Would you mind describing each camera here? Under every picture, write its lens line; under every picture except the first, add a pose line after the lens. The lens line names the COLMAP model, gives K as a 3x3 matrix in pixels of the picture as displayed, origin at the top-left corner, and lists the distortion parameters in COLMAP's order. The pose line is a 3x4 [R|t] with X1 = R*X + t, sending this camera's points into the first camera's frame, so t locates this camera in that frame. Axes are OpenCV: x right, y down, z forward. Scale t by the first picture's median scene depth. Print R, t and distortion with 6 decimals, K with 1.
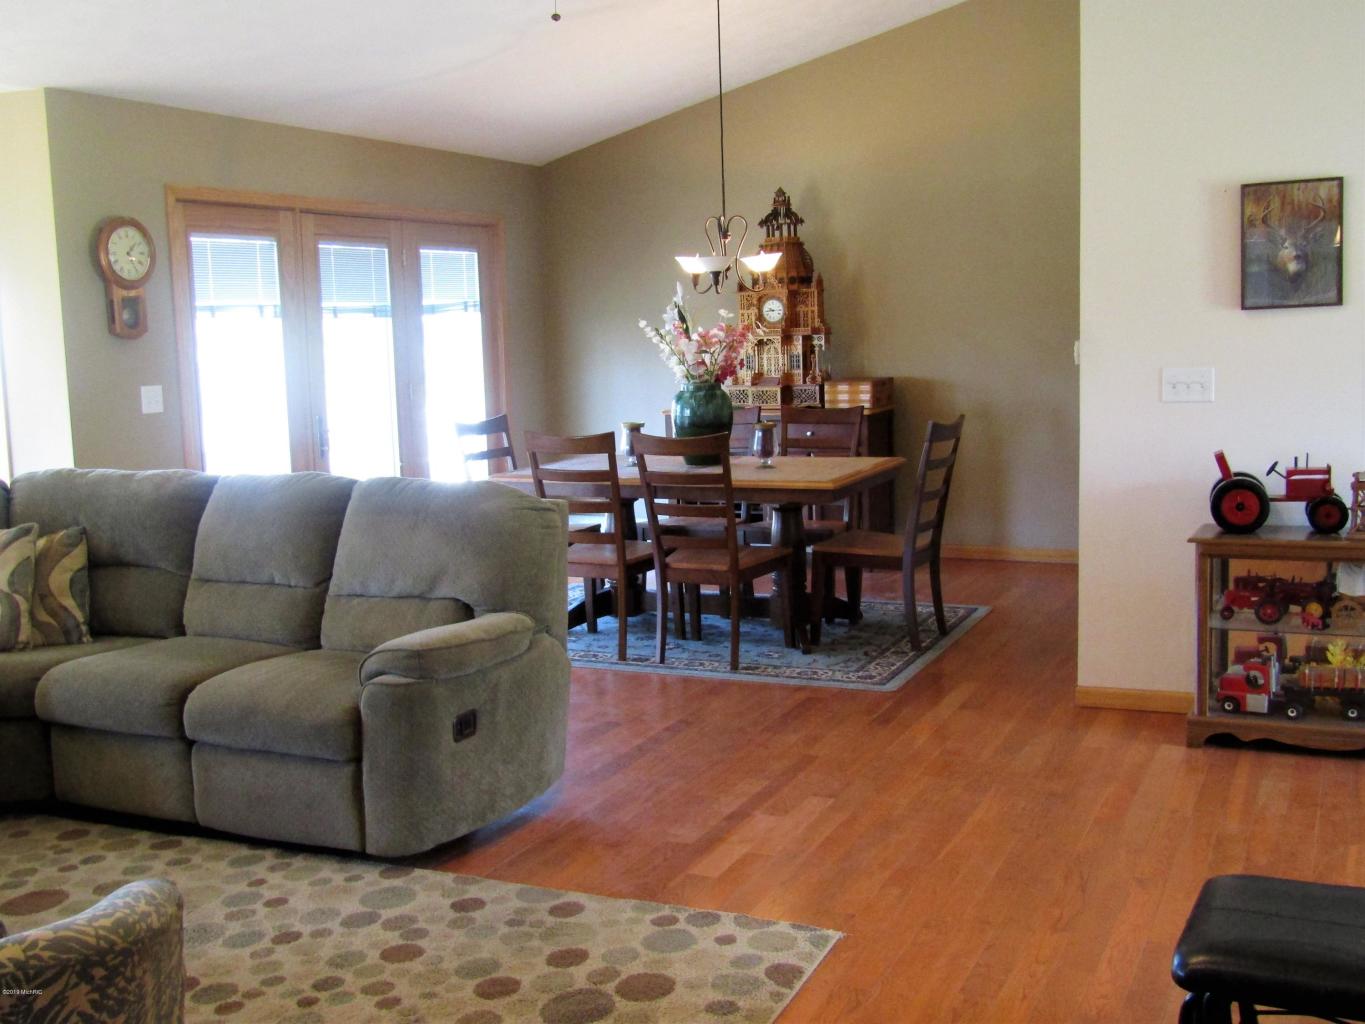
lens RADIAL K [[1439.4, 0, 682.9], [0, 1439.4, 511.5], [0, 0, 1]] dist [-0.001857, 0.000000]
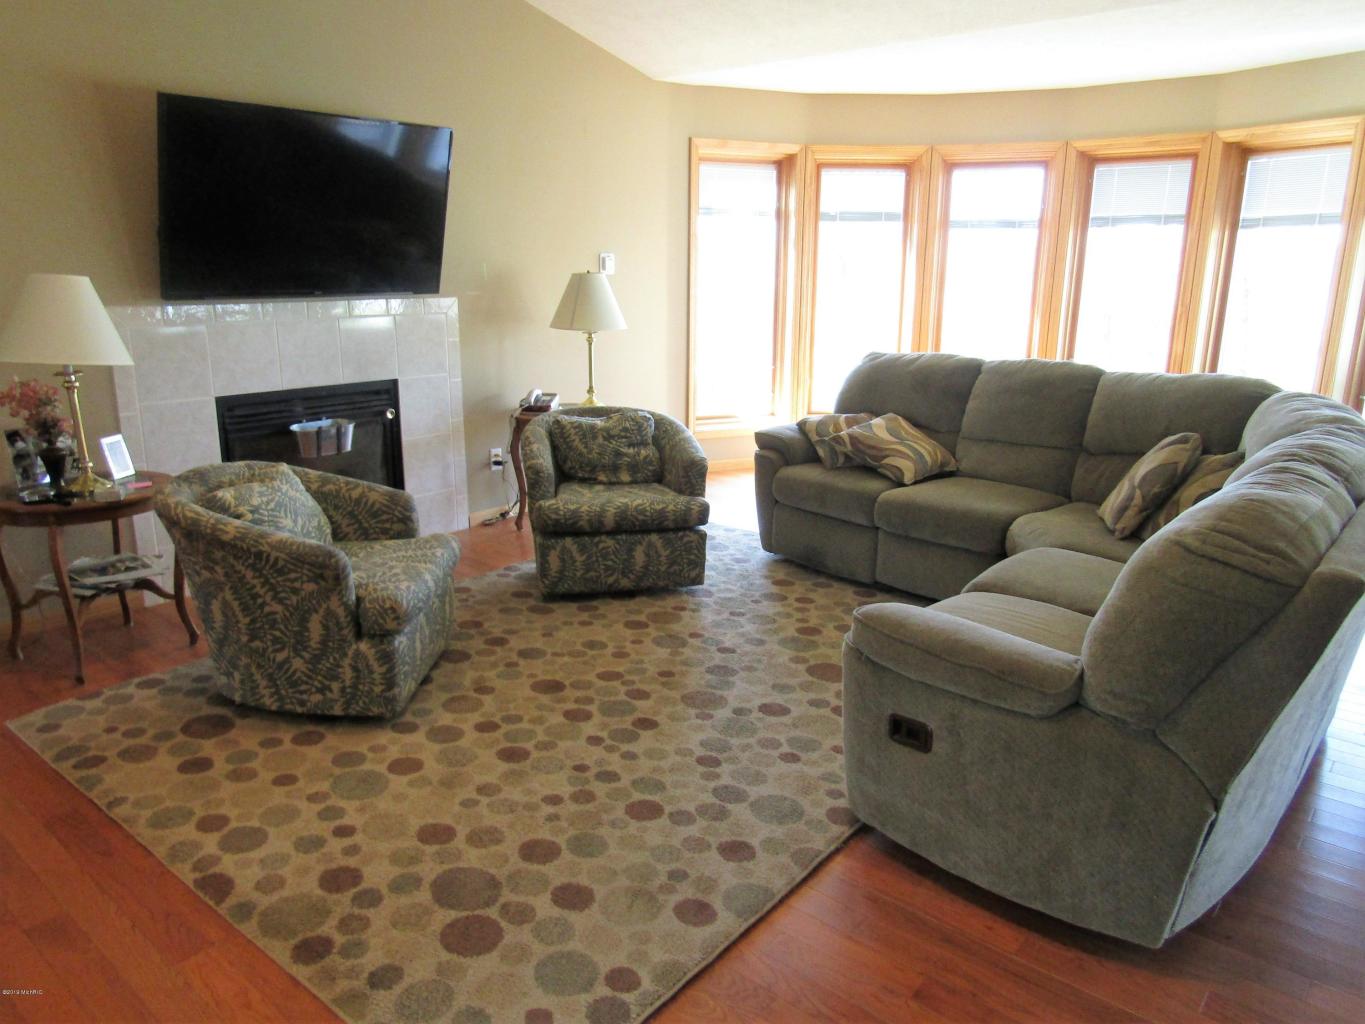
lens RADIAL K [[983.9, 0, 683.8], [0, 983.9, 511.0], [0, 0, 1]] dist [0.005007, 0.001450]
pose [[-0.283147, 0.271974, -0.919705, 0.440128], [-0.101264, 0.945111, 0.310663, -0.161941], [0.953716, 0.181096, -0.240064, 1.136433]]
